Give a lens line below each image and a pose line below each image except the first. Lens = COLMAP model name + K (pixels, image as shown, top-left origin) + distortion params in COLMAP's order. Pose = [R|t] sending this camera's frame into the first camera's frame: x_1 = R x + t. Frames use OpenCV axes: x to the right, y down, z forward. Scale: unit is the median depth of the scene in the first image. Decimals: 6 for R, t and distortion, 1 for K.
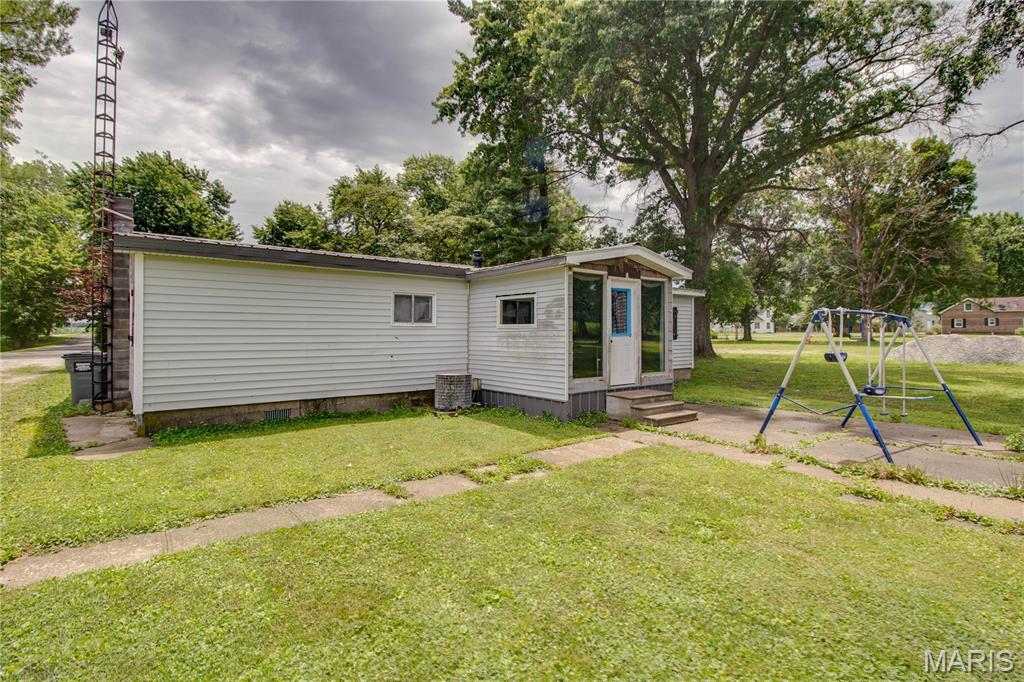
lens RADIAL K [[505.3, 0, 517.1], [0, 505.3, 327.9], [0, 0, 1]] dist [-0.003188, -0.000502]
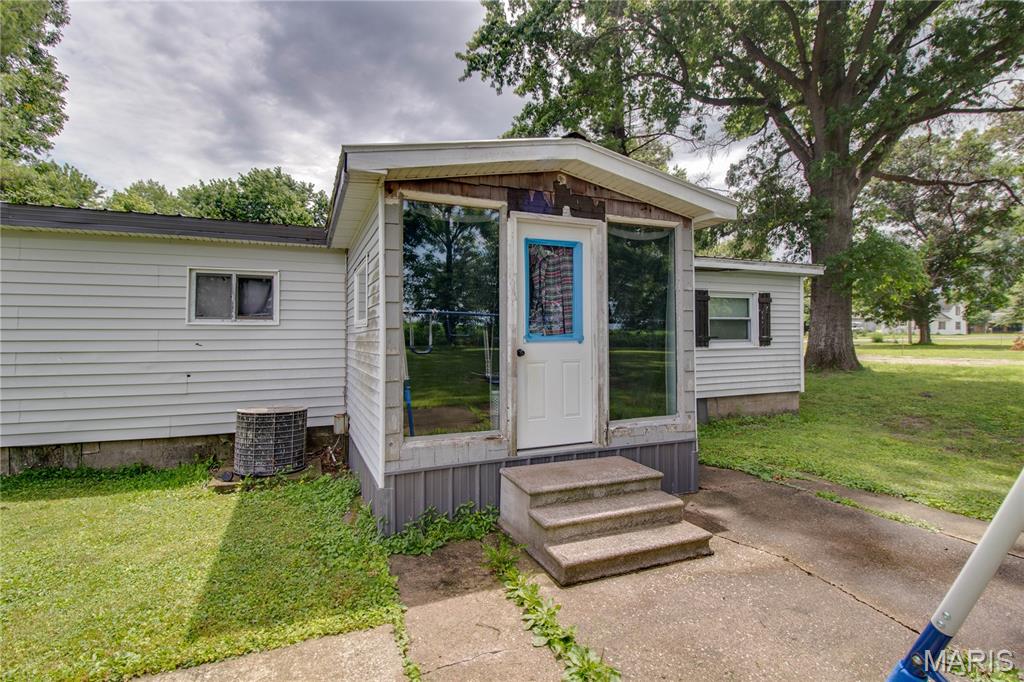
lens RADIAL K [[501.3, 0, 512.6], [0, 501.3, 326.6], [0, 0, 1]] dist [-0.000005, -0.013567]
pose [[0.963135, -0.009108, -0.268863, 0.129582], [0.006644, 0.999927, -0.010074, 0.002919], [0.268935, 0.007916, 0.963126, 0.239229]]
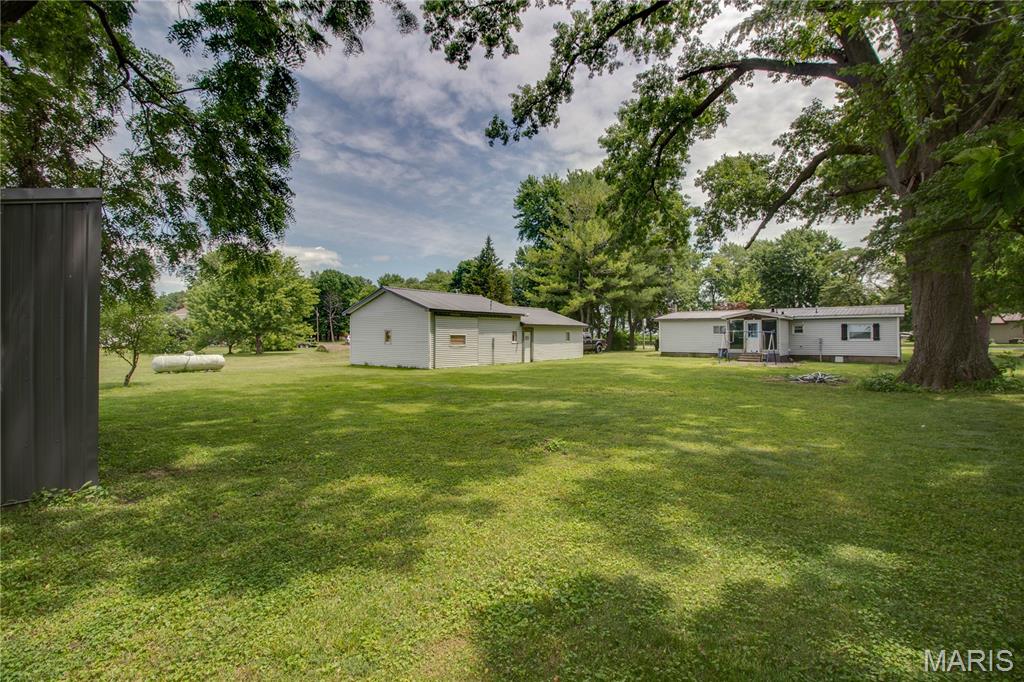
lens RADIAL K [[489.5, 0, 515.7], [0, 489.5, 326.9], [0, 0, 1]] dist [0.016191, -0.020302]
pose [[0.228164, -0.018558, -0.973446, 1.309667], [0.004762, 0.999828, -0.017945, -0.001509], [0.973611, -0.000541, 0.228213, -0.545618]]
